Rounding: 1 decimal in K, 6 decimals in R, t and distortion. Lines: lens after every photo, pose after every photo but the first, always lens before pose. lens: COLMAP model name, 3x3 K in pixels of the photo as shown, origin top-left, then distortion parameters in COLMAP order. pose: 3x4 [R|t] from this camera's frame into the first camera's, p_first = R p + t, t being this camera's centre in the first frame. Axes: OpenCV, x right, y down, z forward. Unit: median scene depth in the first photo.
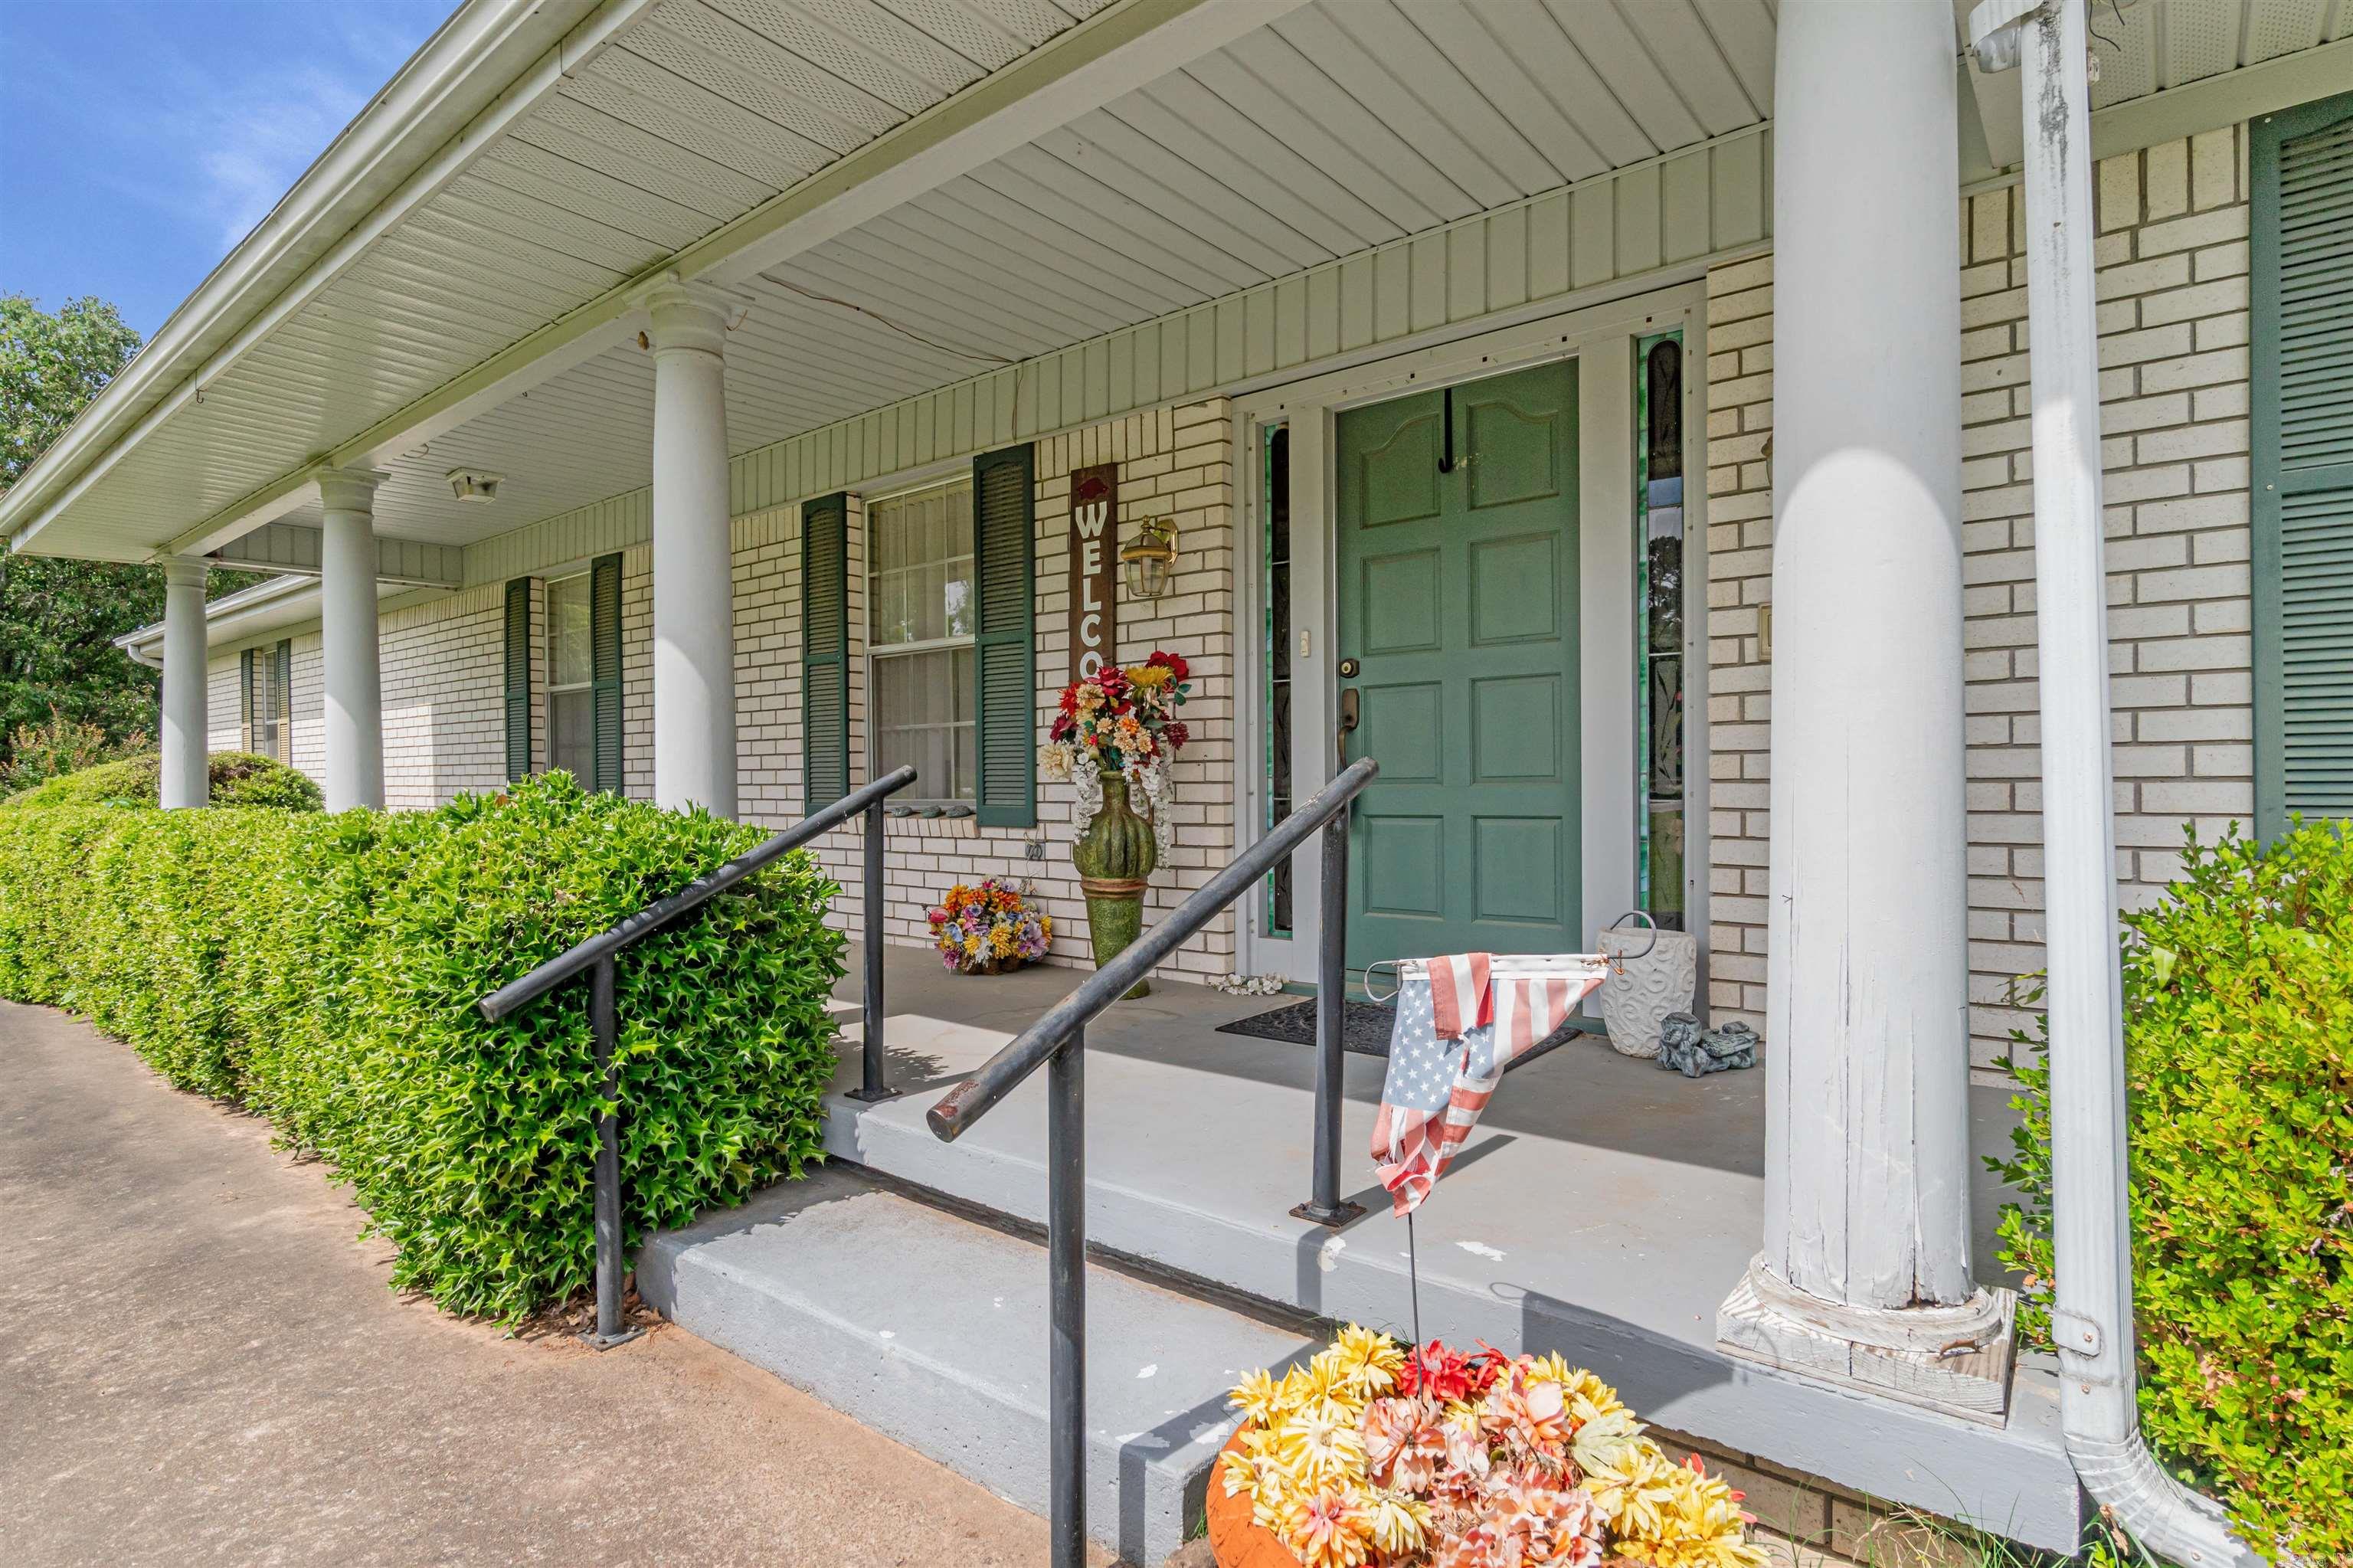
lens RADIAL K [[1181.6, 0, 1176.5], [0, 1181.6, 784.0], [0, 0, 1]] dist [-0.001218, -0.000452]
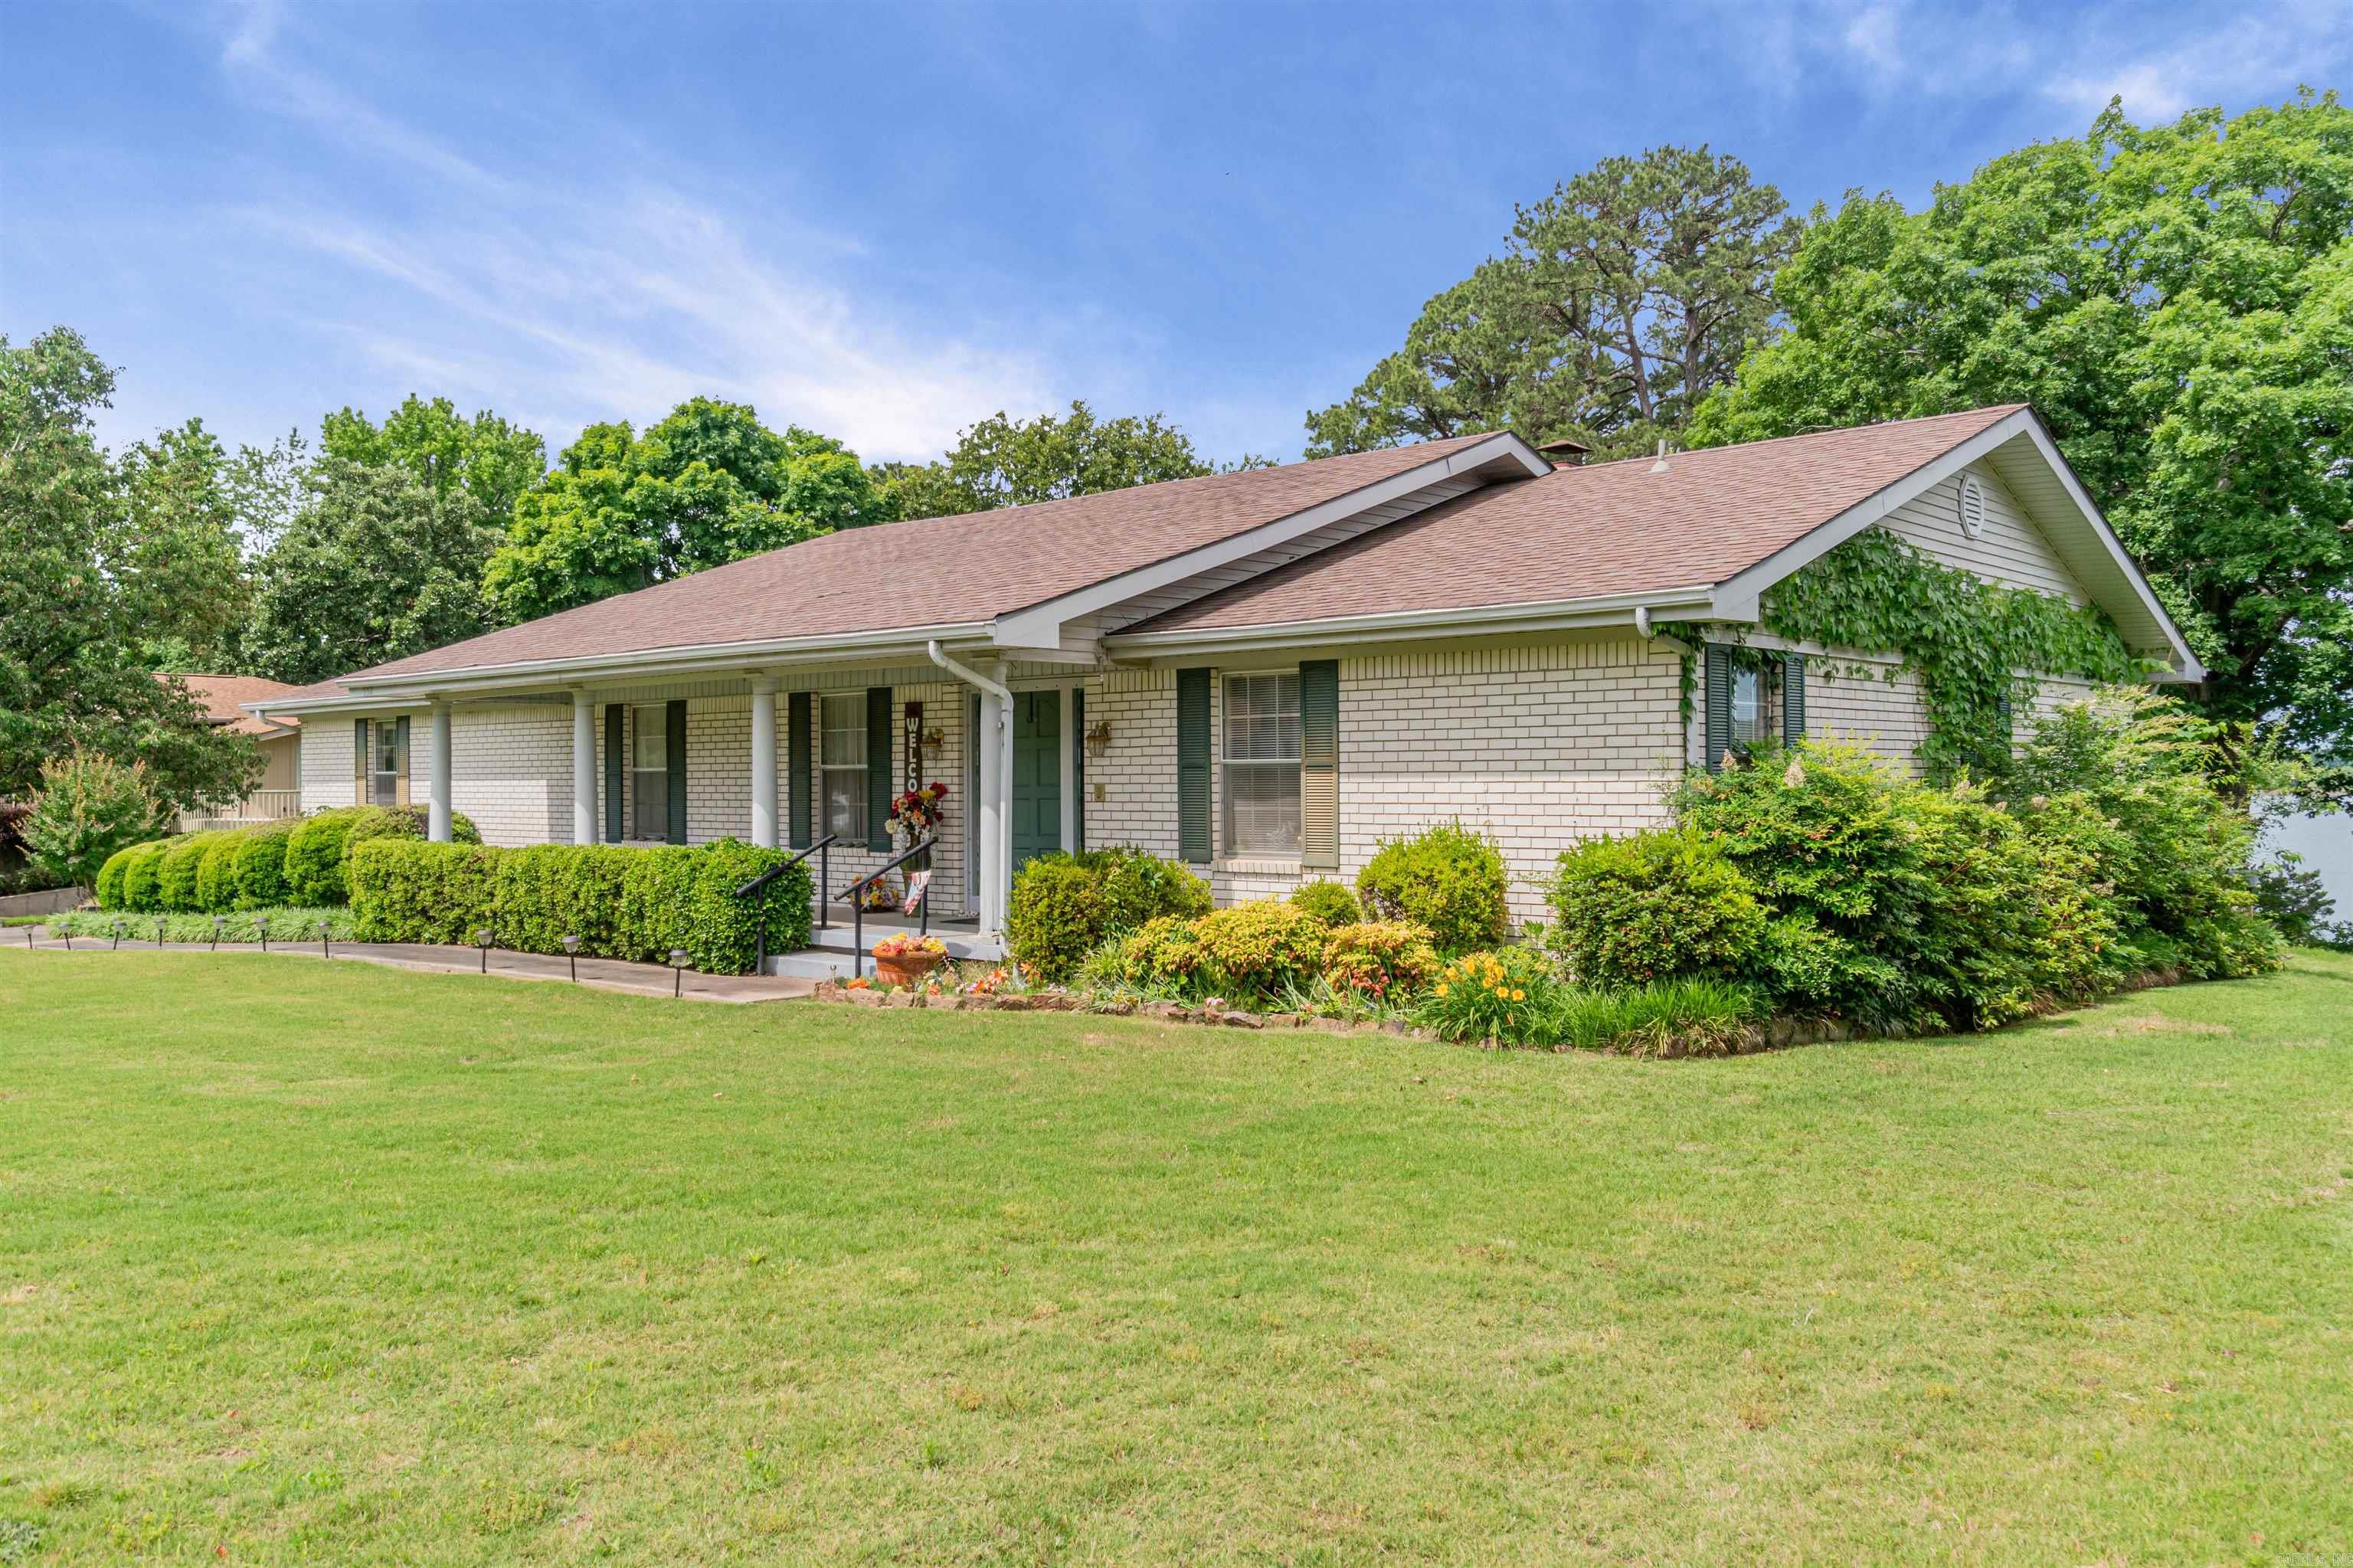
lens RADIAL K [[1807.2, 0, 1172.3], [0, 1807.2, 777.8], [0, 0, 1]] dist [-0.007825, 0.001764]
pose [[0.998438, -0.001510, -0.055853, 0.685842], [0.001266, 0.999990, -0.004403, -0.101103], [0.055859, 0.004326, 0.998429, -2.742963]]
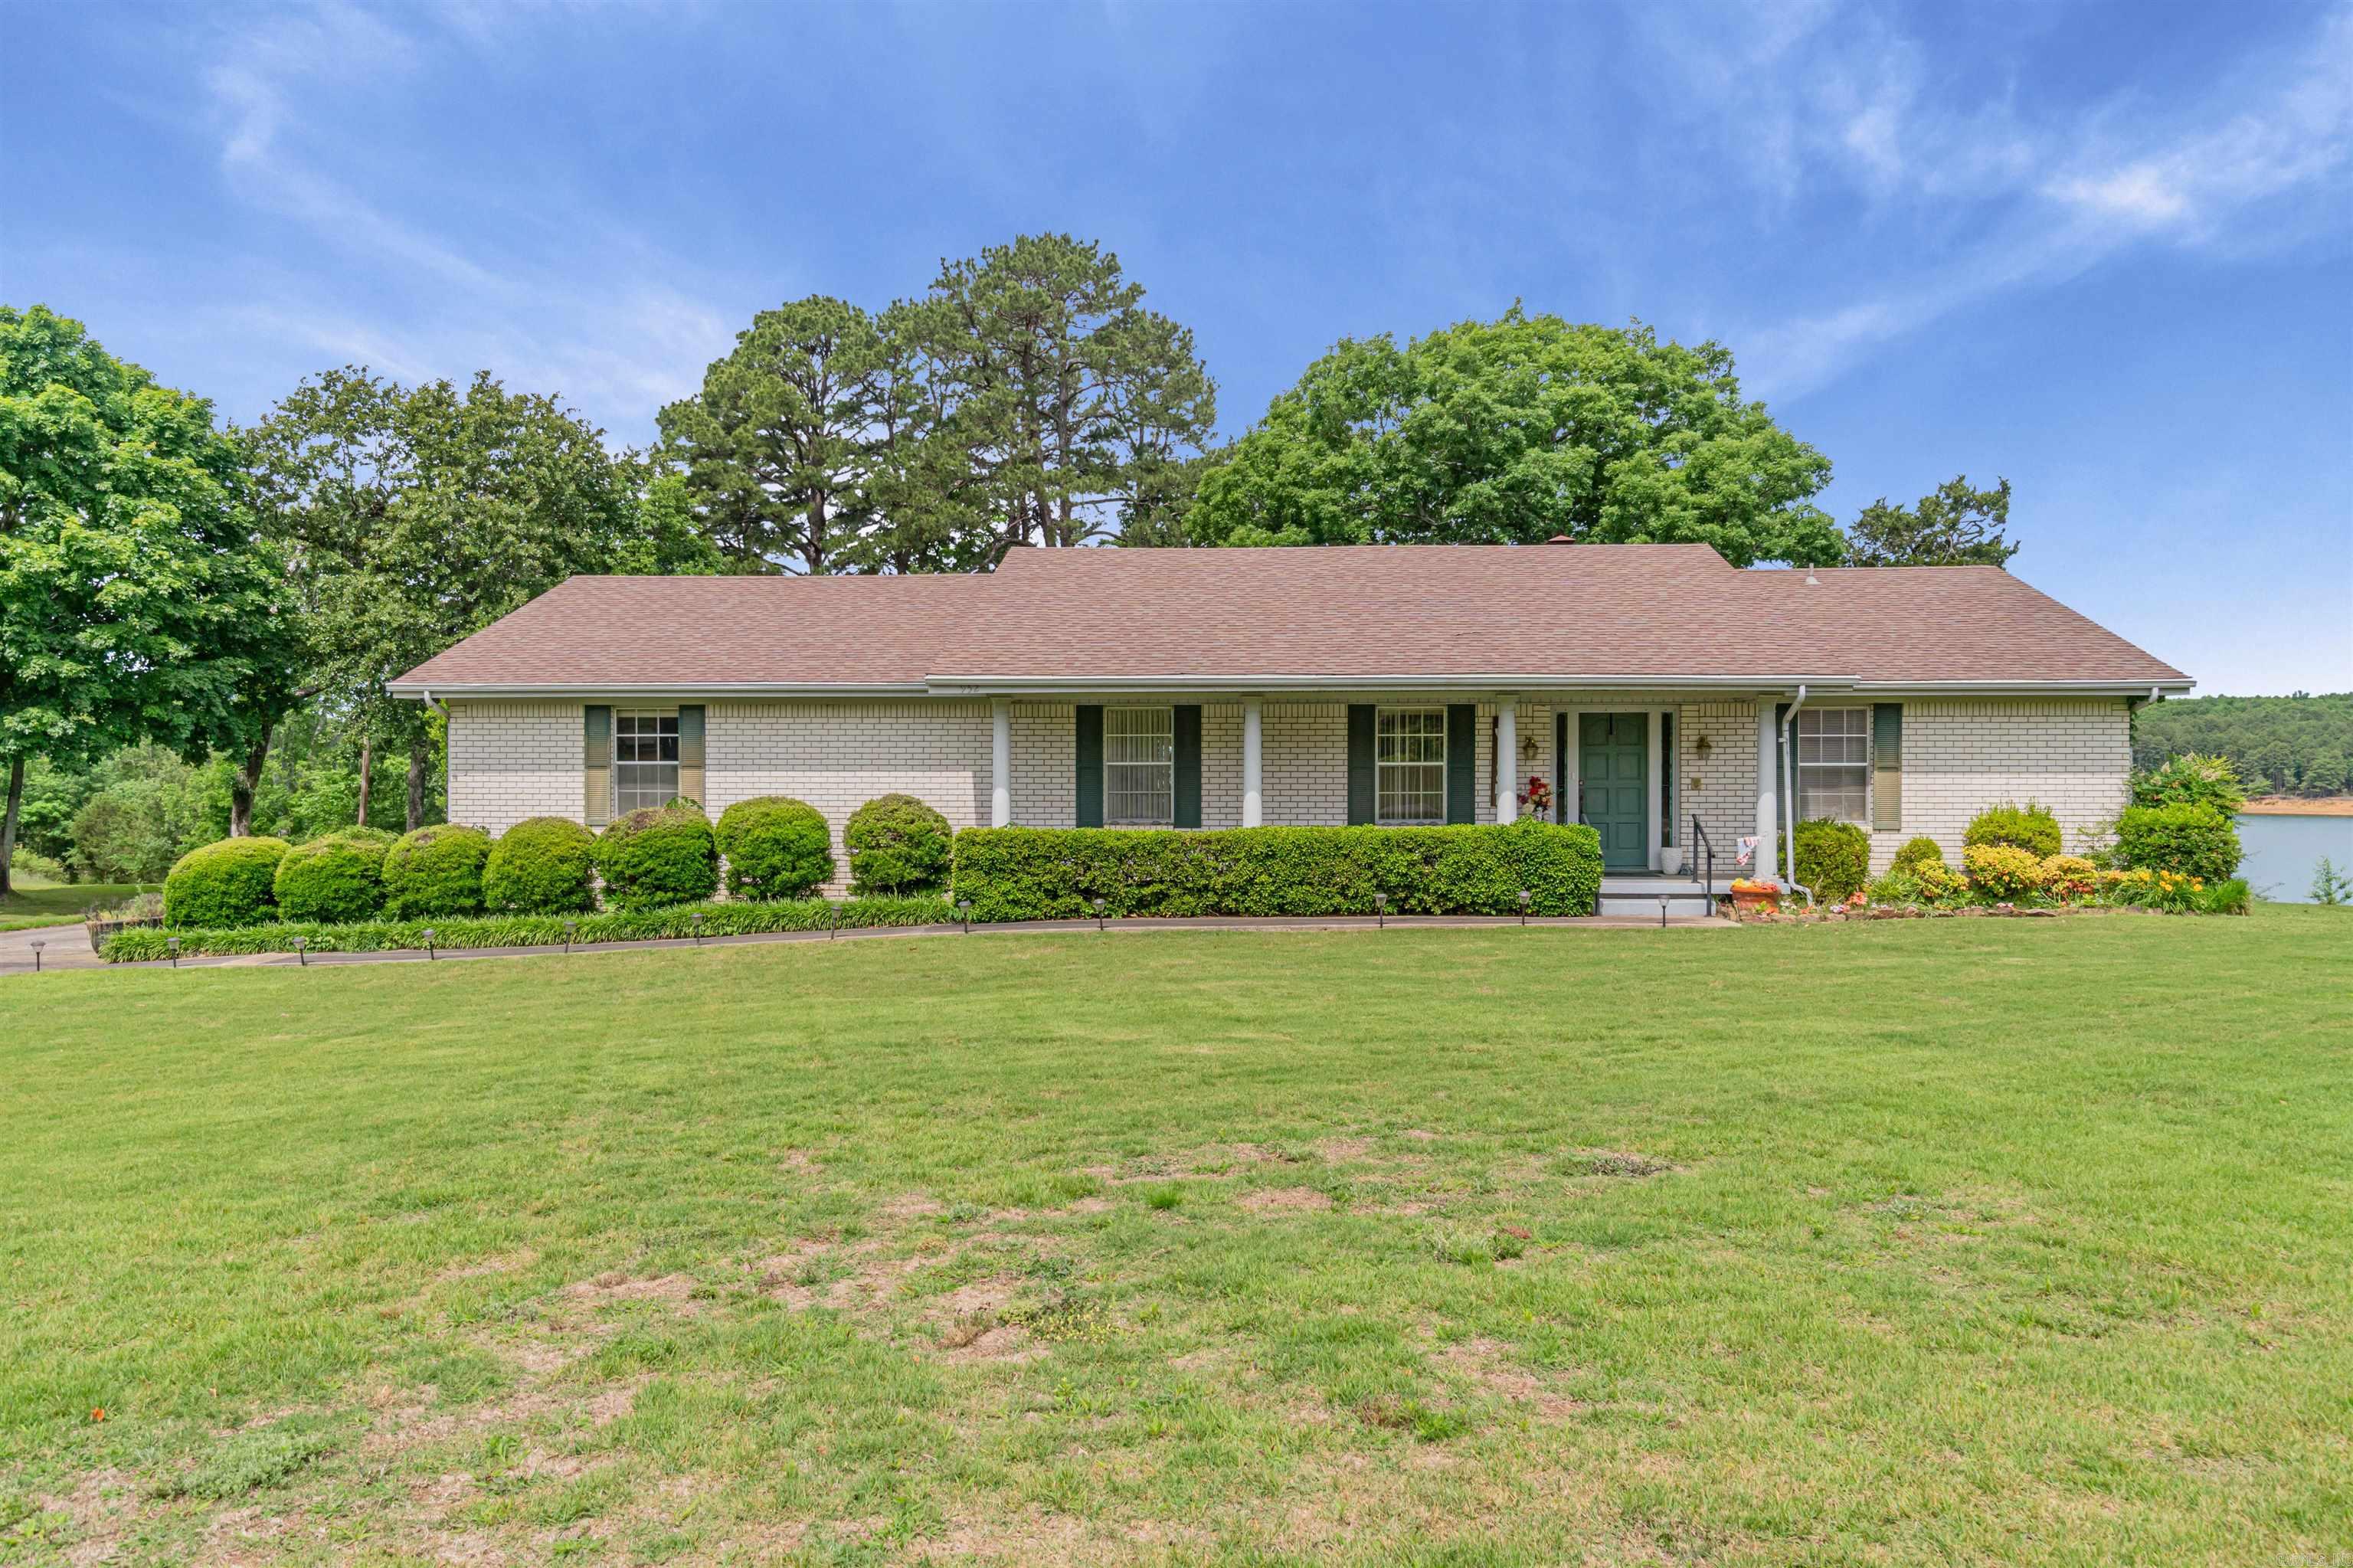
lens RADIAL K [[1807.2, 0, 1172.3], [0, 1807.2, 777.8], [0, 0, 1]] dist [-0.007825, 0.001764]
pose [[0.818699, 0.001302, 0.574221, -3.783500], [-0.002240, 0.999997, 0.000926, -0.106511], [-0.574218, -0.002044, 0.818700, -2.626018]]
